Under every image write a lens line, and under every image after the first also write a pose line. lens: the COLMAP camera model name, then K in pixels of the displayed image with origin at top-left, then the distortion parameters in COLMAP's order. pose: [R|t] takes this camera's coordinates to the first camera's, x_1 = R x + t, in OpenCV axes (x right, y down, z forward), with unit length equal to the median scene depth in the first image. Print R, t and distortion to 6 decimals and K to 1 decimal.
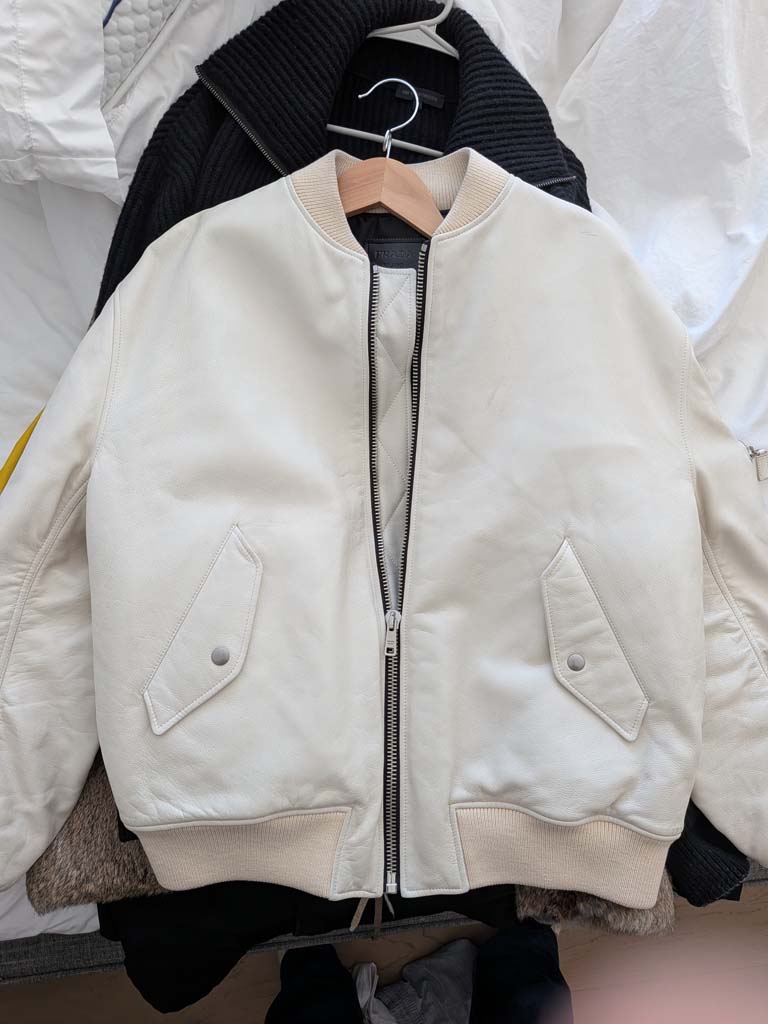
lens RADIAL K [[722.8, 0, 384.2], [0, 722.8, 504.4], [0, 0, 1]] dist [-0.014100, 0.003417]
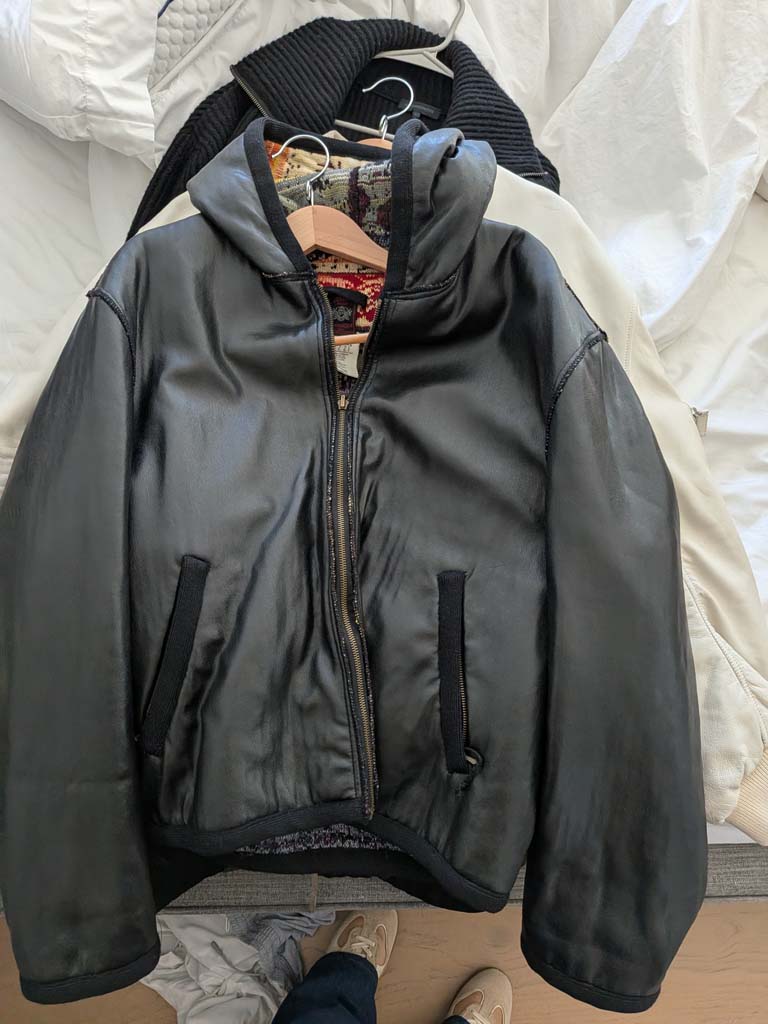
lens RADIAL K [[722.8, 0, 360.0], [0, 722.8, 498.7], [0, 0, 1]] dist [-0.014100, 0.003417]
pose [[0.994382, 0.089841, -0.055971, 0.081965], [-0.097284, 0.984073, -0.148782, 0.253267], [0.041713, 0.153391, 0.987285, -0.060474]]
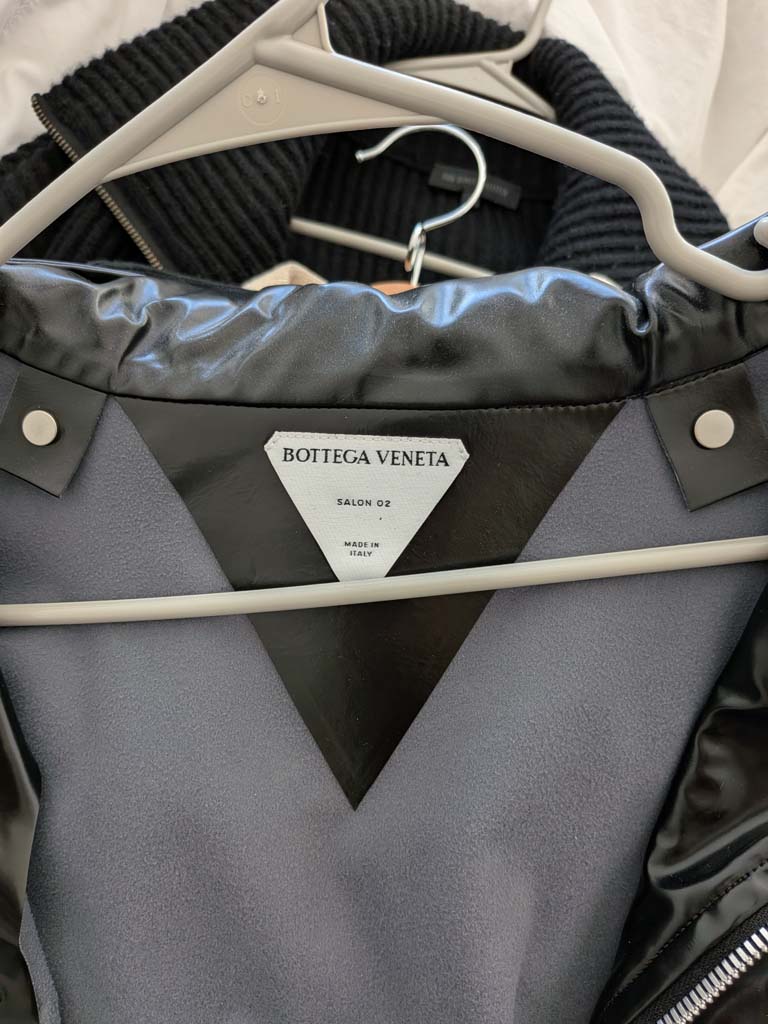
lens RADIAL K [[722.8, 0, 381.0], [0, 722.8, 520.3], [0, 0, 1]] dist [-0.014100, 0.003417]
pose [[0.998647, 0.051993, -0.001073, -0.007362], [-0.051530, 0.986554, -0.155097, -0.251051], [-0.007005, 0.154942, 0.987899, 0.545675]]
